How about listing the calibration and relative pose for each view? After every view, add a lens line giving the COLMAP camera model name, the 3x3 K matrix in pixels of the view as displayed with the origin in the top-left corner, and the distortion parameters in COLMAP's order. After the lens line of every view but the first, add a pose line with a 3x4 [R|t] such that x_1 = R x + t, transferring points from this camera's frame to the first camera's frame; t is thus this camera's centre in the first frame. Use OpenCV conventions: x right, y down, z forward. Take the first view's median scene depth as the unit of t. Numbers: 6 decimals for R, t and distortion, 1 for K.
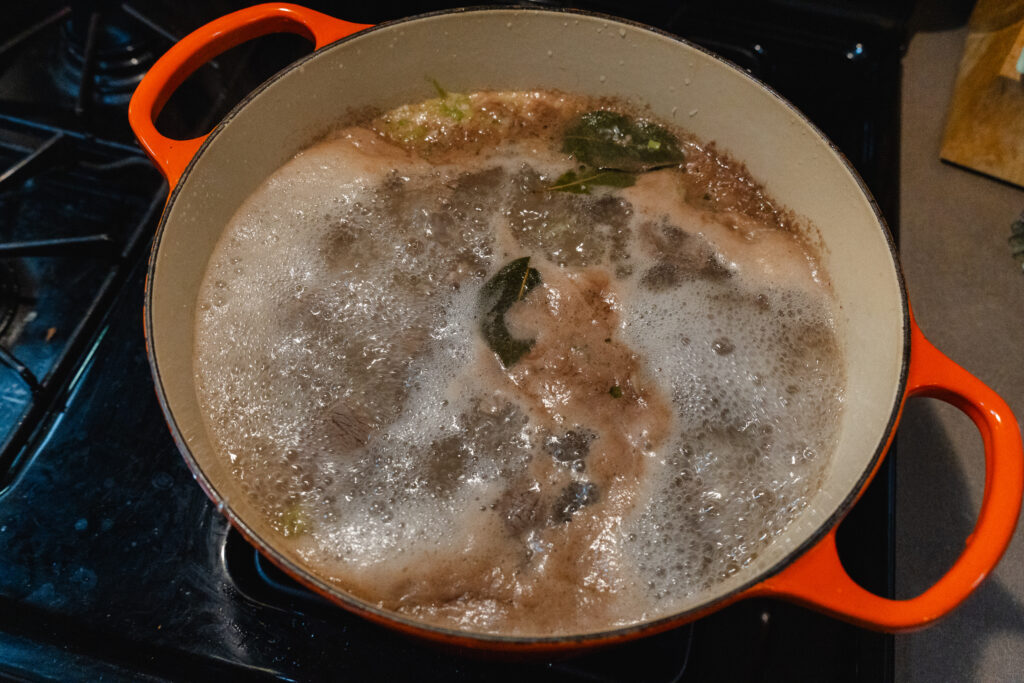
lens RADIAL K [[817.1, 0, 512.0], [0, 817.1, 341.5], [0, 0, 1]] dist [-0.007929, -0.004626]
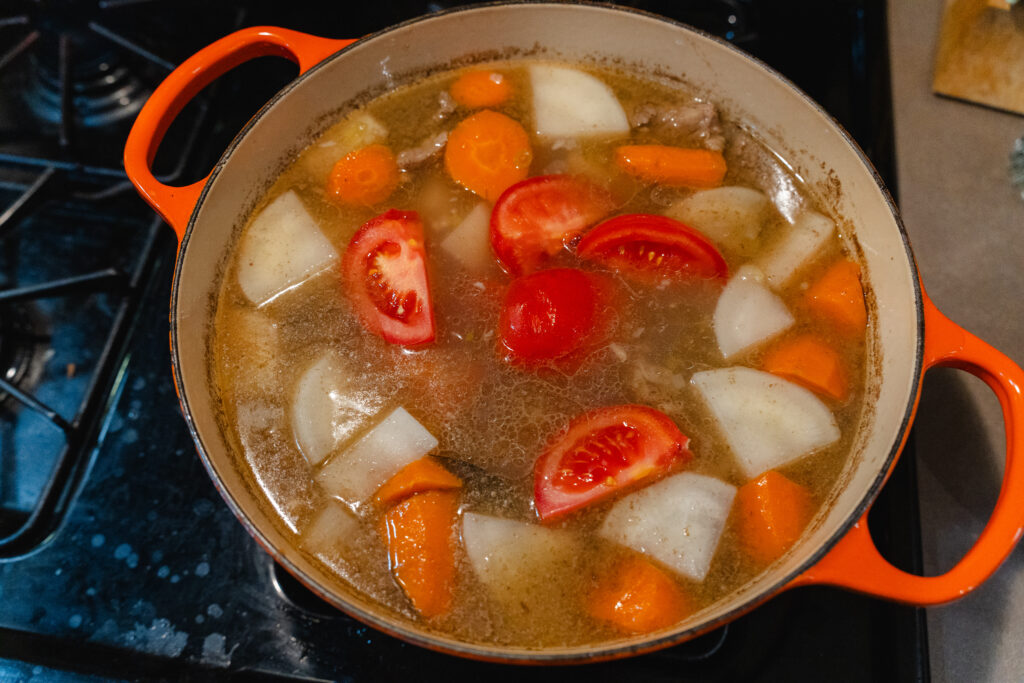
lens RADIAL K [[817.1, 0, 512.0], [0, 817.1, 341.5], [0, 0, 1]] dist [-0.007929, -0.004626]
pose [[0.994116, -0.108203, -0.004960, -0.015740], [0.108267, 0.991232, 0.075748, -0.077976], [-0.003280, -0.075839, 0.997115, -0.011578]]
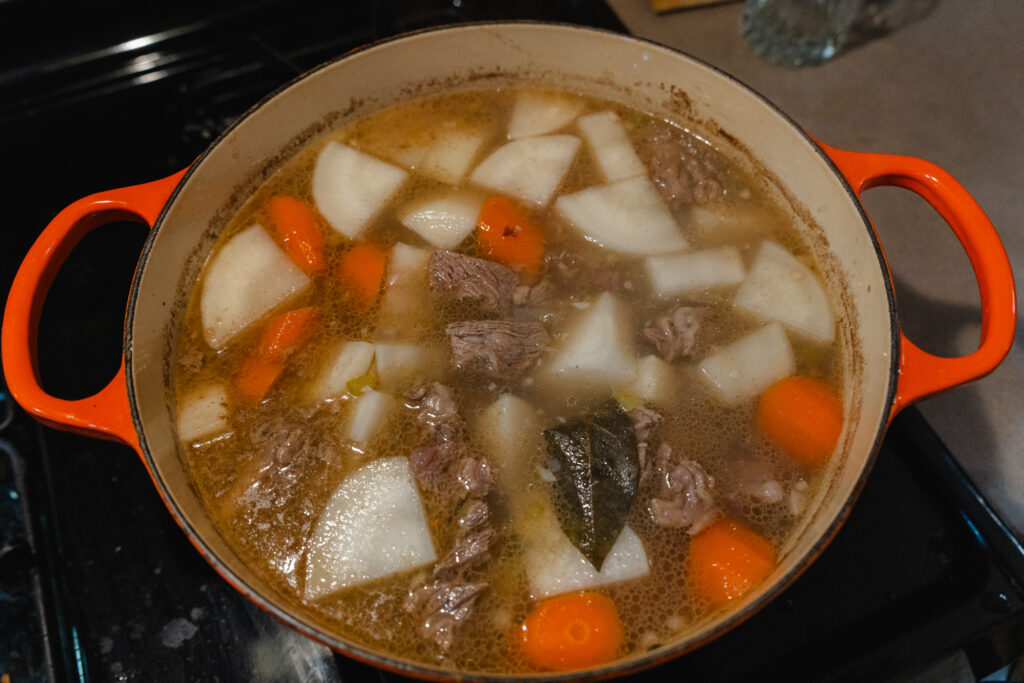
lens RADIAL K [[809.6, 0, 512.0], [0, 809.6, 341.5], [0, 0, 1]] dist [0.000025, -0.002338]
pose [[0.784033, -0.565377, 0.256204, -0.217360], [0.559145, 0.822521, 0.104002, -0.117247], [-0.269534, 0.061715, 0.961011, 0.048960]]
